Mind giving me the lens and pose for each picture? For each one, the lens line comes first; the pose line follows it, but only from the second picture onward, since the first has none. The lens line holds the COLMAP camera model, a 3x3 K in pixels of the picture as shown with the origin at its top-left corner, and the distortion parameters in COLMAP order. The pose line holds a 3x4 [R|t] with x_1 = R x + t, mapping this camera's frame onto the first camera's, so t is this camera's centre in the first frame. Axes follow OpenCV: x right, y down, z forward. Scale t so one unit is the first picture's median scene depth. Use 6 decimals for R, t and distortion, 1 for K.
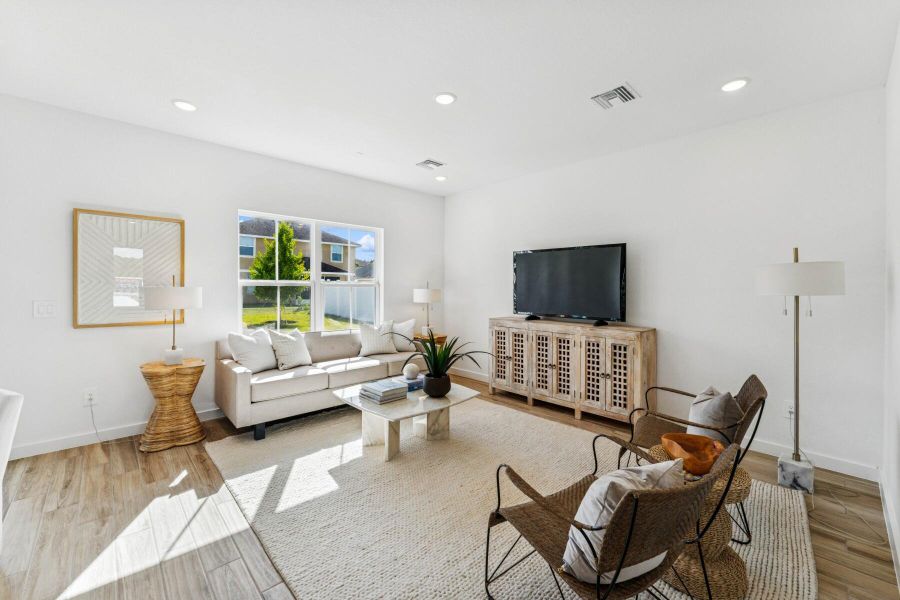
lens RADIAL K [[367.1, 0, 449.8], [0, 367.1, 288.6], [0, 0, 1]] dist [-0.000302, -0.000211]
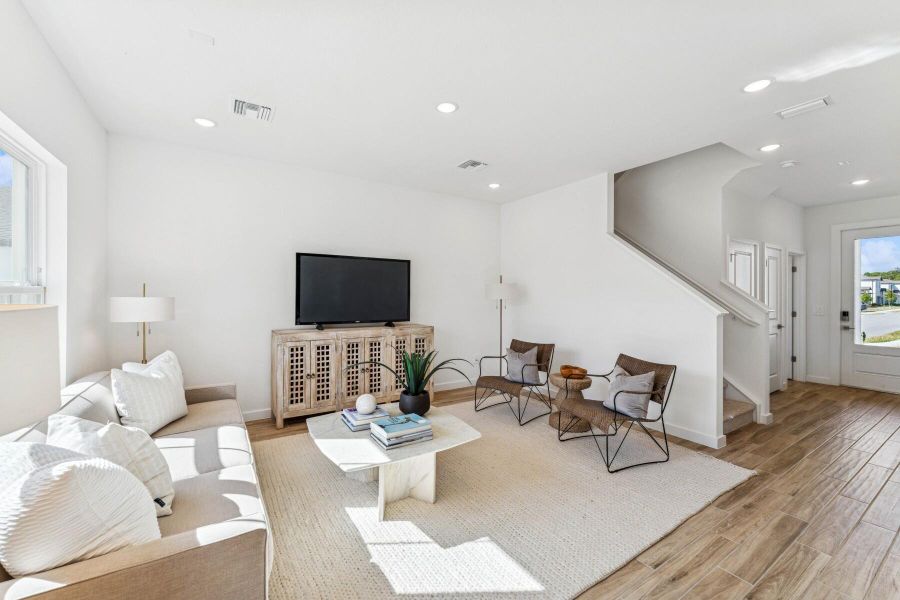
lens RADIAL K [[370.4, 0, 448.1], [0, 370.4, 293.7], [0, 0, 1]] dist [0.000472, -0.000187]
pose [[0.183318, -0.003828, 0.983046, -0.822664], [-0.003523, 0.999983, 0.004551, -0.013147], [-0.983047, -0.004297, 0.183302, 0.664144]]
